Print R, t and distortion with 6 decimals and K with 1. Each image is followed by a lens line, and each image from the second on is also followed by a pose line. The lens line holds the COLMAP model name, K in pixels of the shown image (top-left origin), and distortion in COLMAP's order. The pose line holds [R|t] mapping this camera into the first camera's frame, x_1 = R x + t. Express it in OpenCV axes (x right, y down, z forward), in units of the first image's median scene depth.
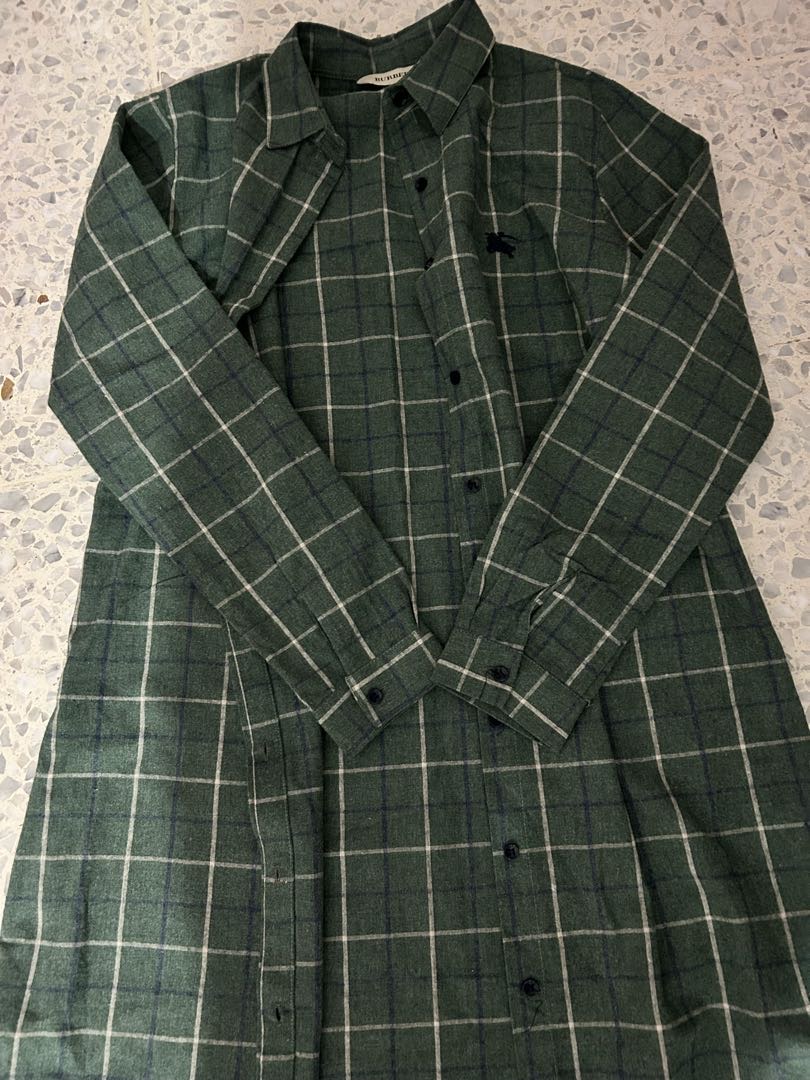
lens RADIAL K [[803.7, 0, 412.1], [0, 803.7, 545.7], [0, 0, 1]] dist [0.036657, -0.053305]
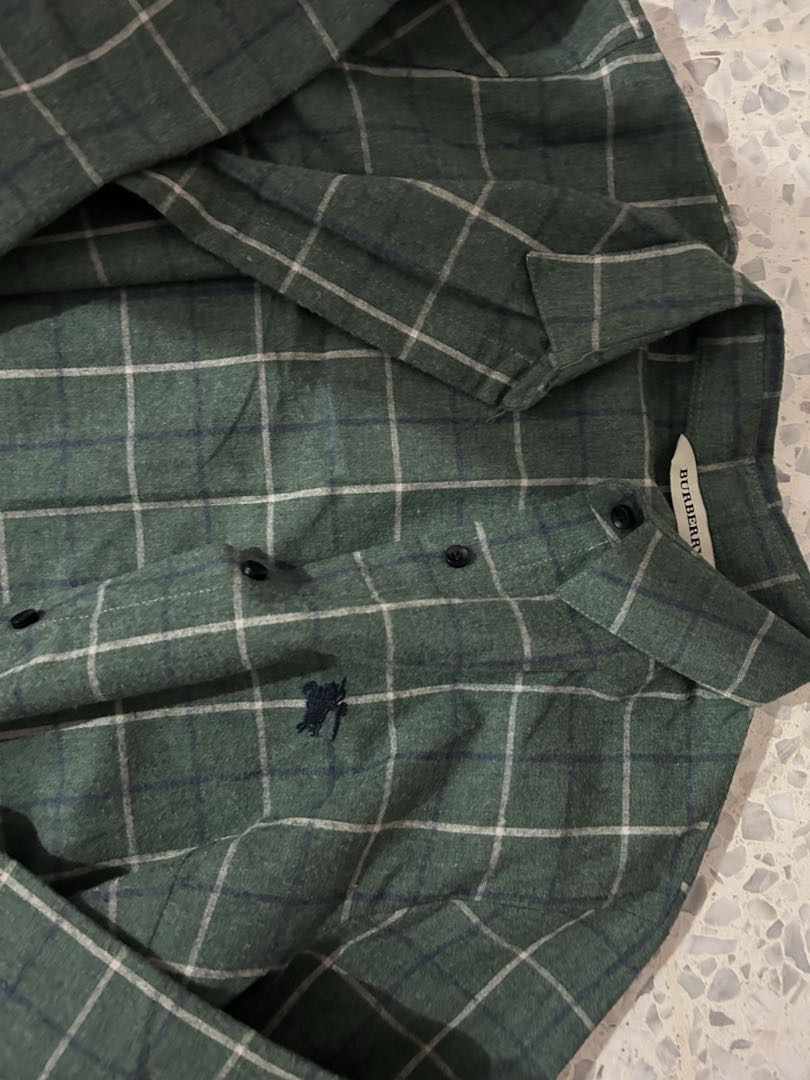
lens RADIAL K [[803.7, 0, 414.7], [0, 803.7, 558.9], [0, 0, 1]] dist [0.036657, -0.053305]
pose [[-0.008462, 0.999889, 0.012249, 0.006433], [-0.993670, -0.009780, 0.111909, -0.485708], [0.112017, -0.011225, 0.993643, 0.492118]]
